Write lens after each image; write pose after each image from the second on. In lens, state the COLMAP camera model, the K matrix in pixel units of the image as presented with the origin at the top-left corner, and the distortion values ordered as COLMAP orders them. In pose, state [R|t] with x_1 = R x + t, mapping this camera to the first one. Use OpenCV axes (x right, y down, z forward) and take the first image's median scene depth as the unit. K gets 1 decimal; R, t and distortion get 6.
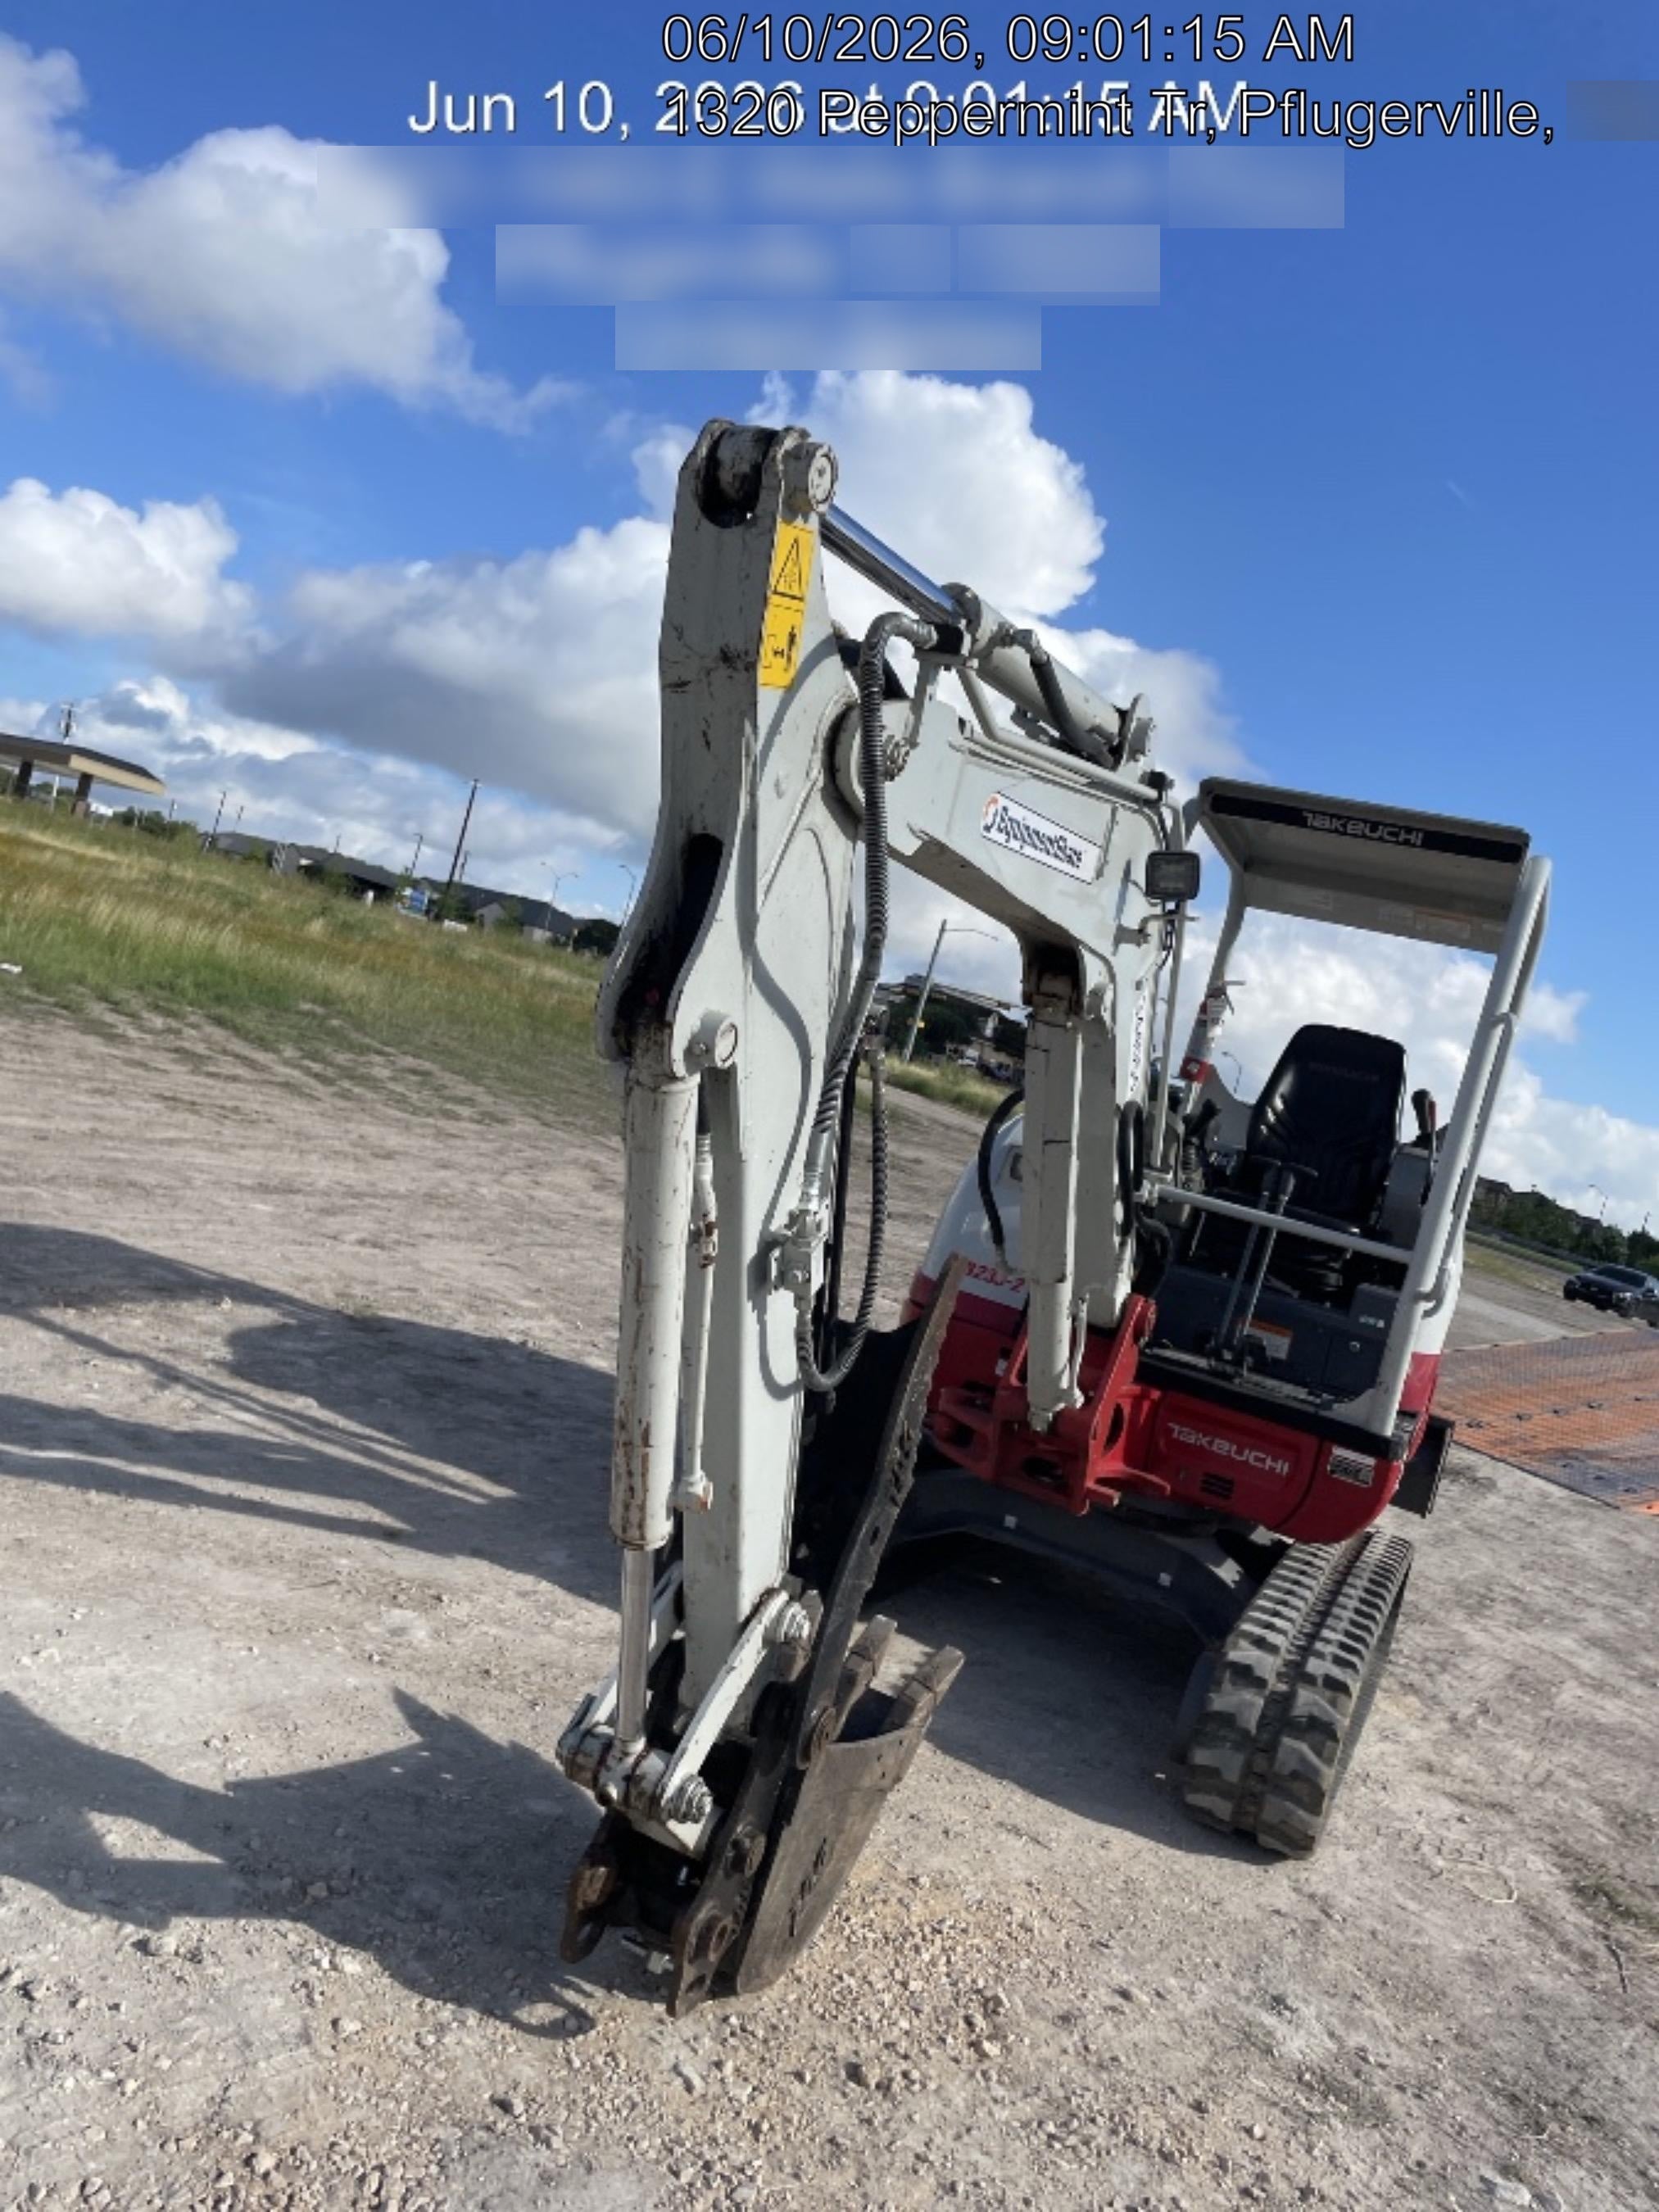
lens RADIAL K [[1604.6, 0, 851.5], [0, 1604.6, 1120.8], [0, 0, 1]] dist [0.061080, -0.080606]
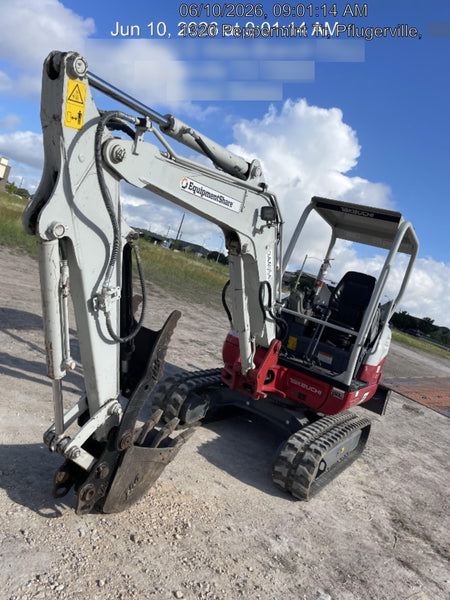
lens RADIAL K [[435.2, 0, 231.0], [0, 435.2, 304.0], [0, 0, 1]] dist [0.061080, -0.080606]
pose [[0.993307, 0.060029, -0.098683, 0.192512], [-0.060457, 0.998170, -0.001349, 0.043634], [0.098421, 0.007306, 0.995118, 0.039340]]
